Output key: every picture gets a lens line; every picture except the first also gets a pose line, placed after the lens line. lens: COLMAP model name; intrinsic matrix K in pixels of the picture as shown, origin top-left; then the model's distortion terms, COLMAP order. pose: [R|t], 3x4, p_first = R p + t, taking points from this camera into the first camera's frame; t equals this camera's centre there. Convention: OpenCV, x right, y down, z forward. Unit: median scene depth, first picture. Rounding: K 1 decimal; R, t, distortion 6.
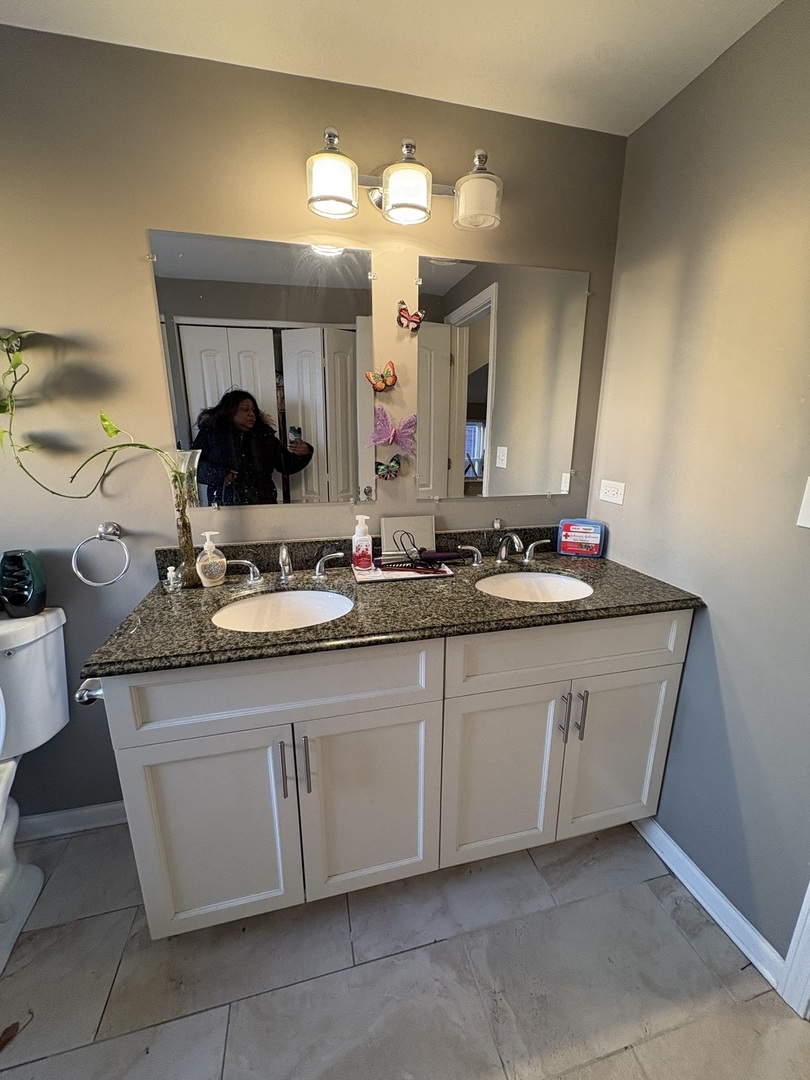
lens RADIAL K [[426.8, 0, 405.0], [0, 426.8, 540.0], [0, 0, 1]] dist [0.000225, 0.000222]
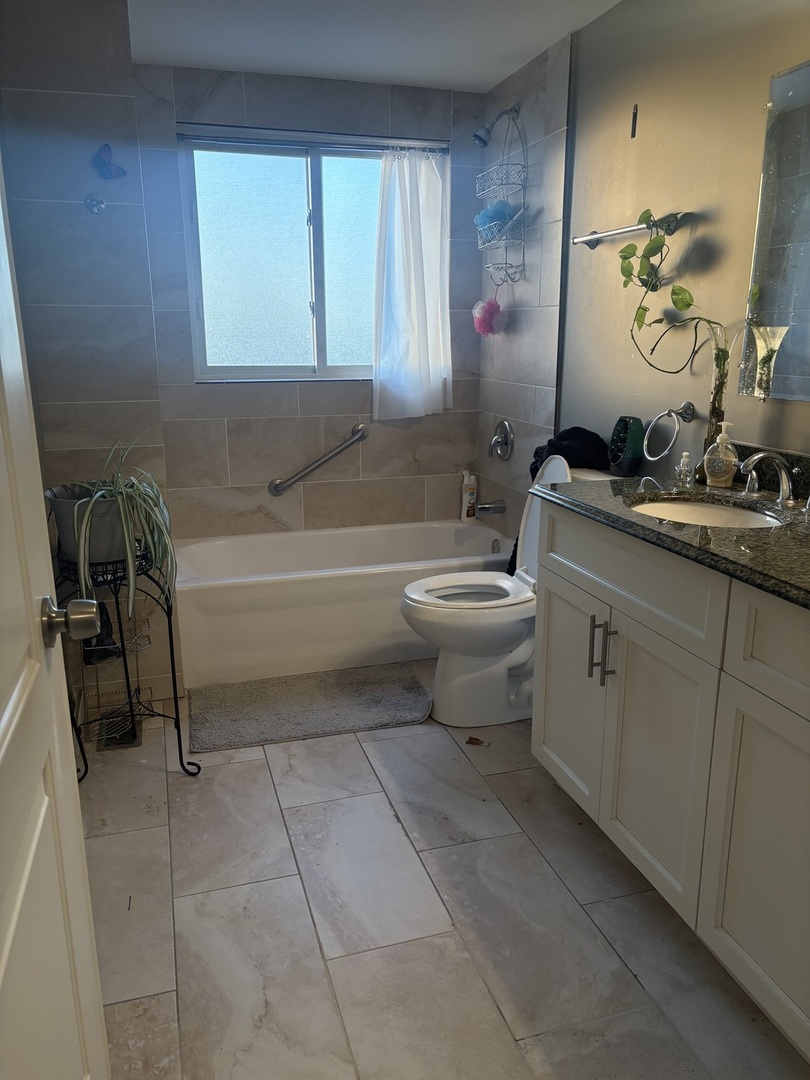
lens RADIAL K [[820.1, 0, 405.0], [0, 820.1, 540.0], [0, 0, 1]] dist [0.058212, -0.056294]
pose [[0.057594, 0.246823, -0.967347, 1.289173], [-0.245233, 0.942766, 0.225951, -0.013309], [0.967752, 0.224212, 0.114827, 0.271910]]
